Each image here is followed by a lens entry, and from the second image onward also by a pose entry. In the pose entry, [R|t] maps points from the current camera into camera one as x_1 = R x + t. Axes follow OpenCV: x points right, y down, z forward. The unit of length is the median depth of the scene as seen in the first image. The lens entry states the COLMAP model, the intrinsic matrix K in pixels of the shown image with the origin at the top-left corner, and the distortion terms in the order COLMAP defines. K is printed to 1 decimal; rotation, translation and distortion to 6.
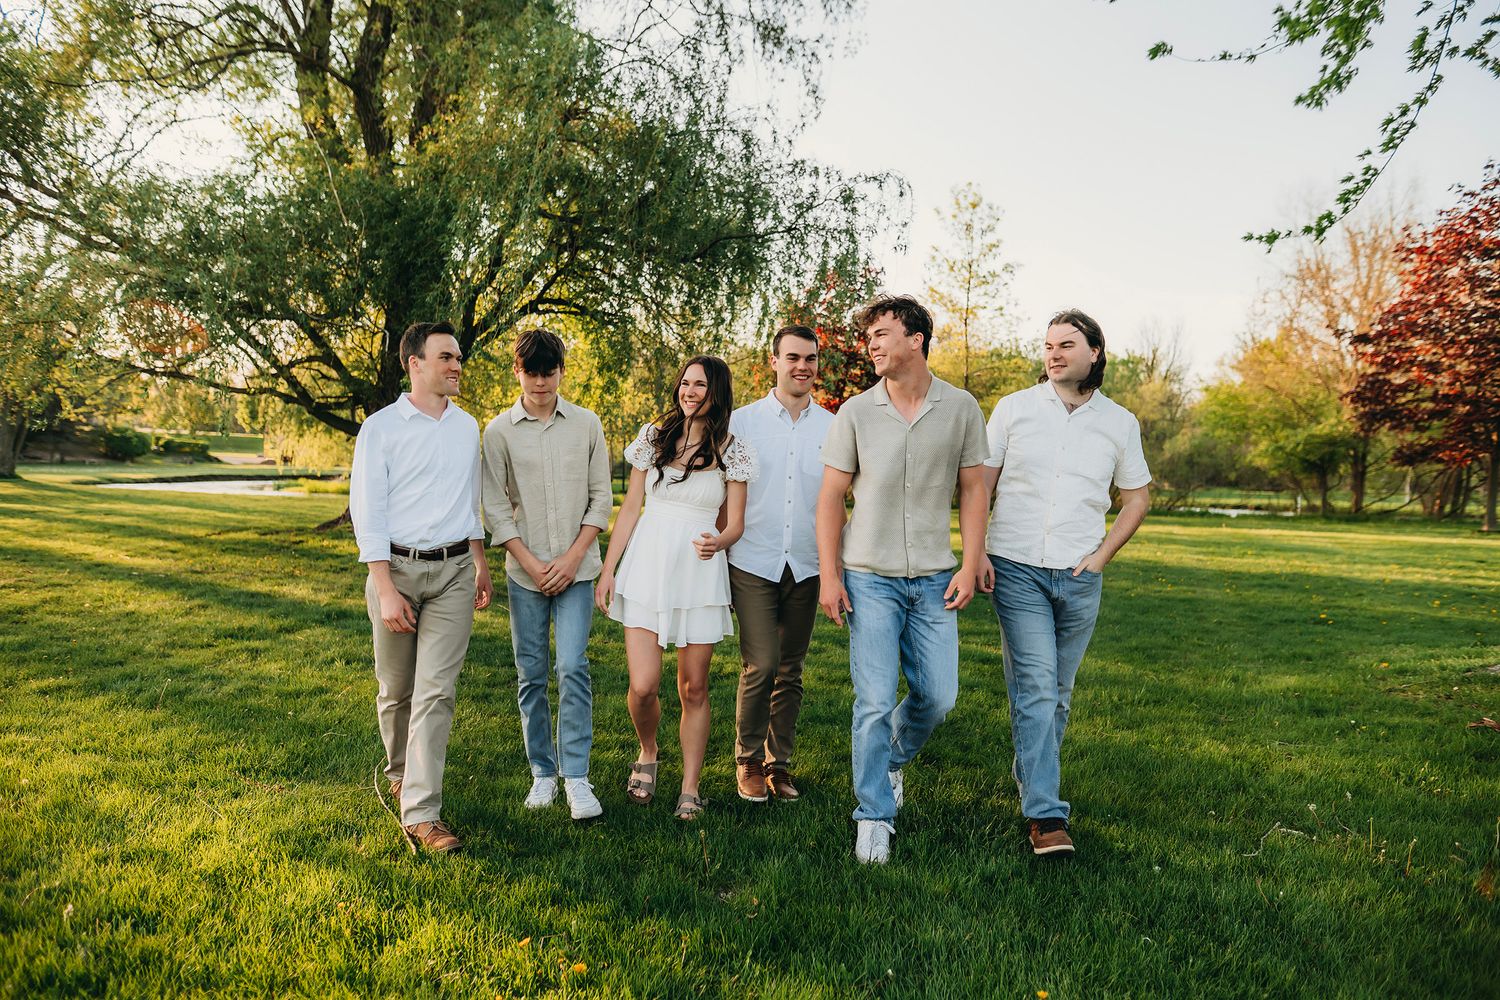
lens RADIAL K [[1052.7, 0, 750.0], [0, 1052.7, 500.0], [0, 0, 1]] dist [-0.013731, 0.003462]
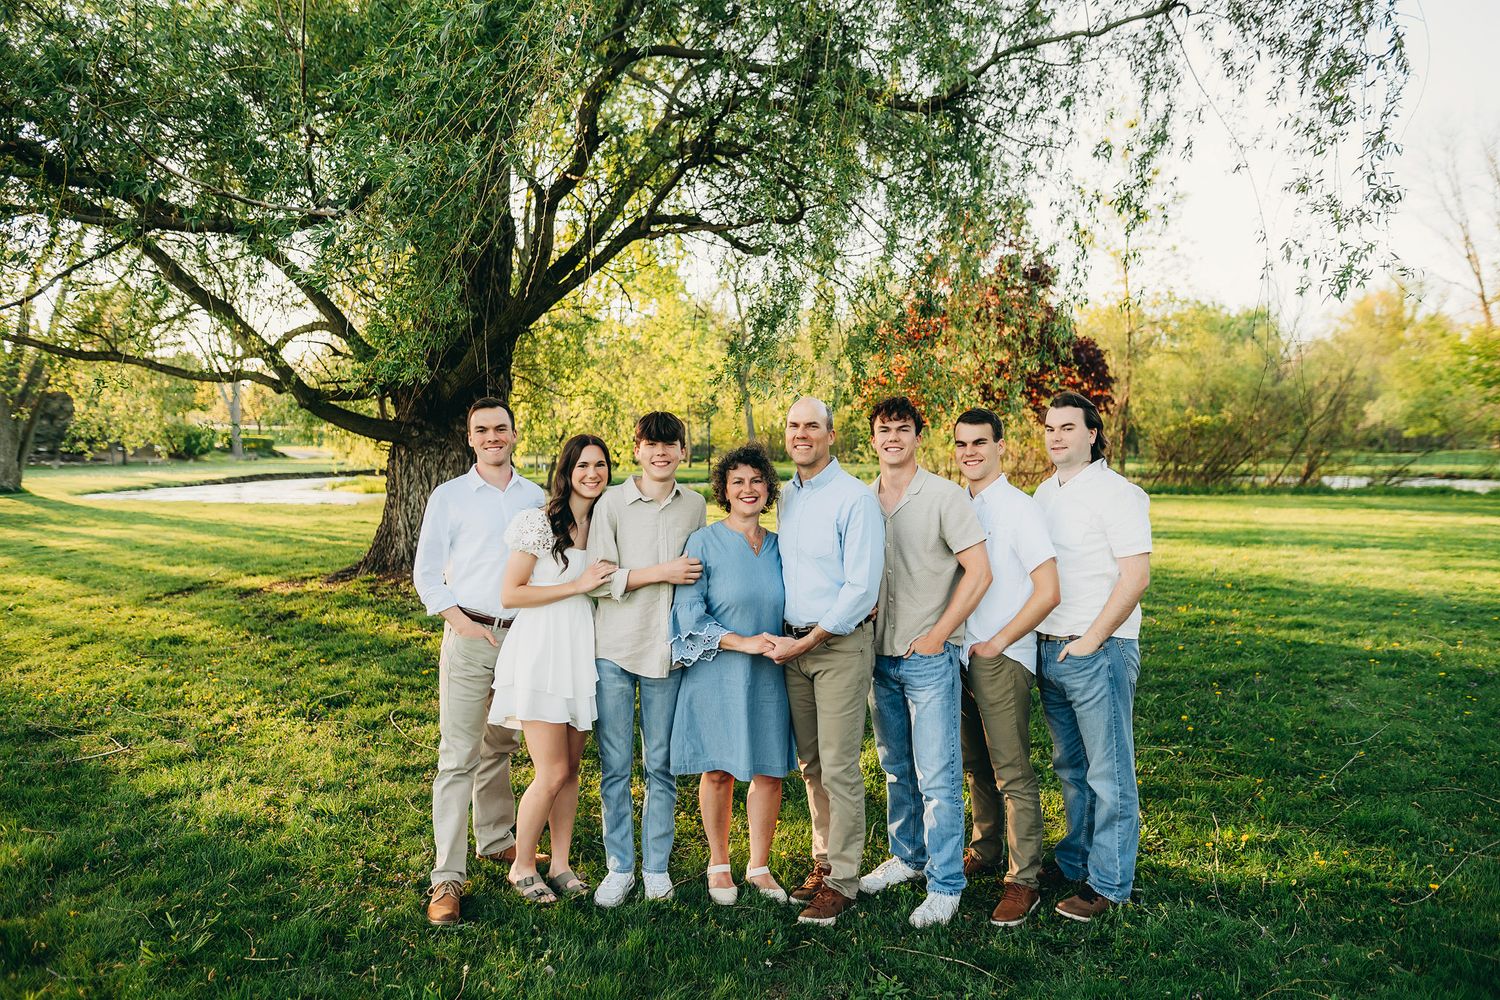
lens RADIAL K [[1045.9, 0, 761.8], [0, 1045.9, 501.8], [0, 0, 1]] dist [-0.005160, 0.000303]
pose [[0.998269, -0.032242, -0.049197, -0.047069], [0.033502, 0.999126, 0.025002, -0.013645], [0.048348, -0.026607, 0.998476, 0.159889]]
